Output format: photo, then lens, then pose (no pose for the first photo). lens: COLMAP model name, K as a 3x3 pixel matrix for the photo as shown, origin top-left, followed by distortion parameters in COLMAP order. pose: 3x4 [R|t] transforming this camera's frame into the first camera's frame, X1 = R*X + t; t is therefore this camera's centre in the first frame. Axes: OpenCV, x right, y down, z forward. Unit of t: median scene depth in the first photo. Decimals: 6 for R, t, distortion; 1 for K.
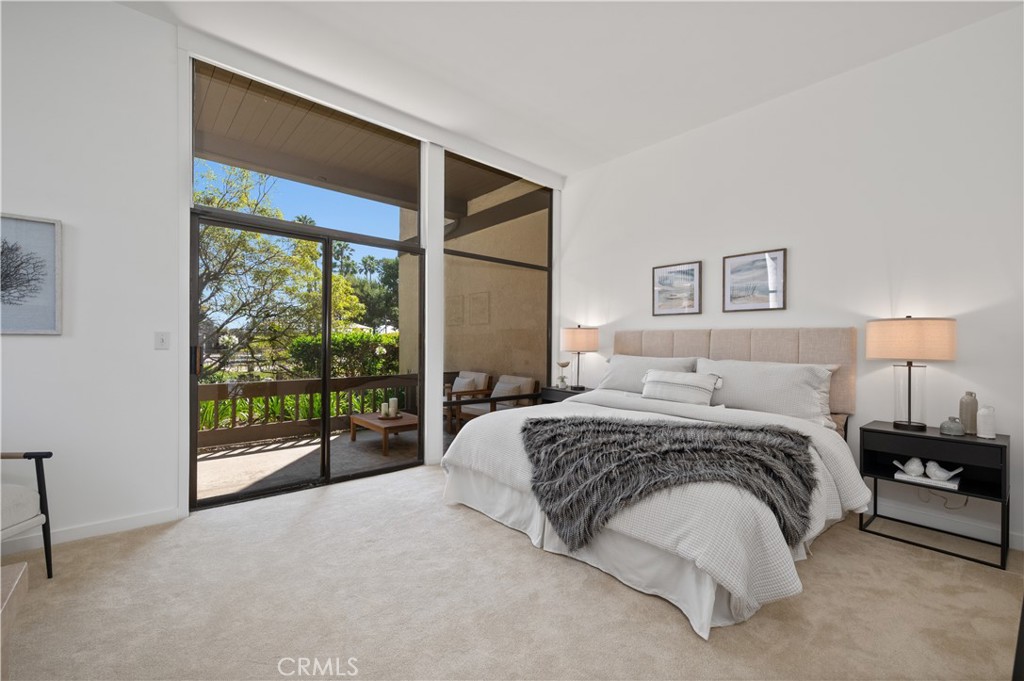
lens RADIAL K [[412.3, 0, 510.6], [0, 412.3, 345.4], [0, 0, 1]] dist [0.000165, -0.000056]
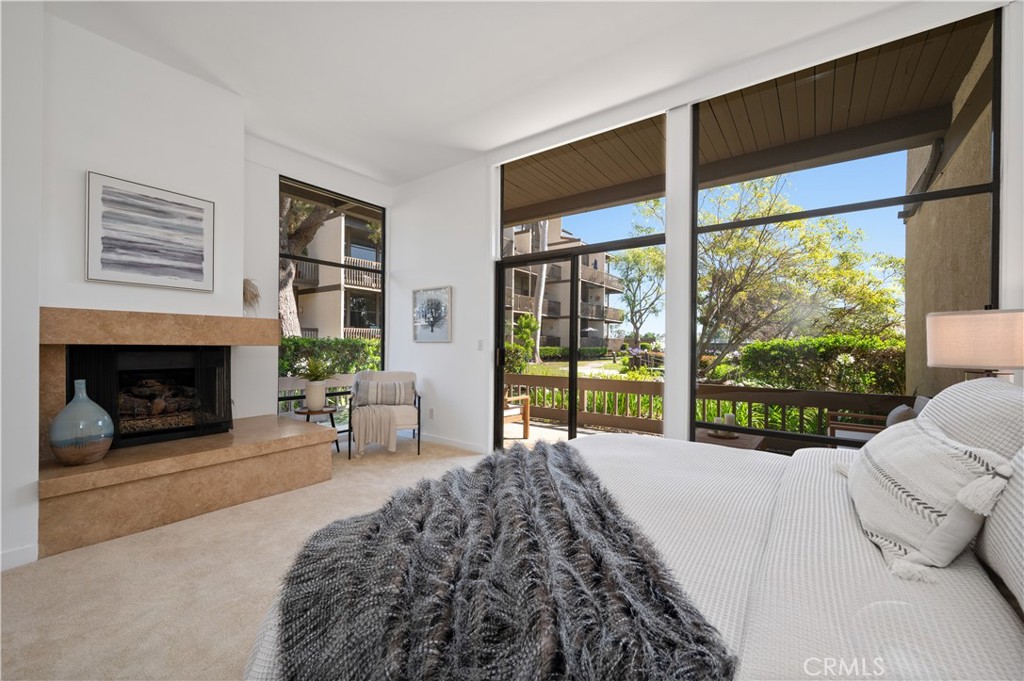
lens RADIAL K [[407.5, 0, 516.6], [0, 407.5, 340.3], [0, 0, 1]] dist [0.001476, 0.000187]
pose [[0.215298, -0.015020, -0.976433, 0.547500], [-0.011384, 0.999775, -0.017889, -0.001849], [0.976482, 0.014967, 0.215079, 0.524624]]
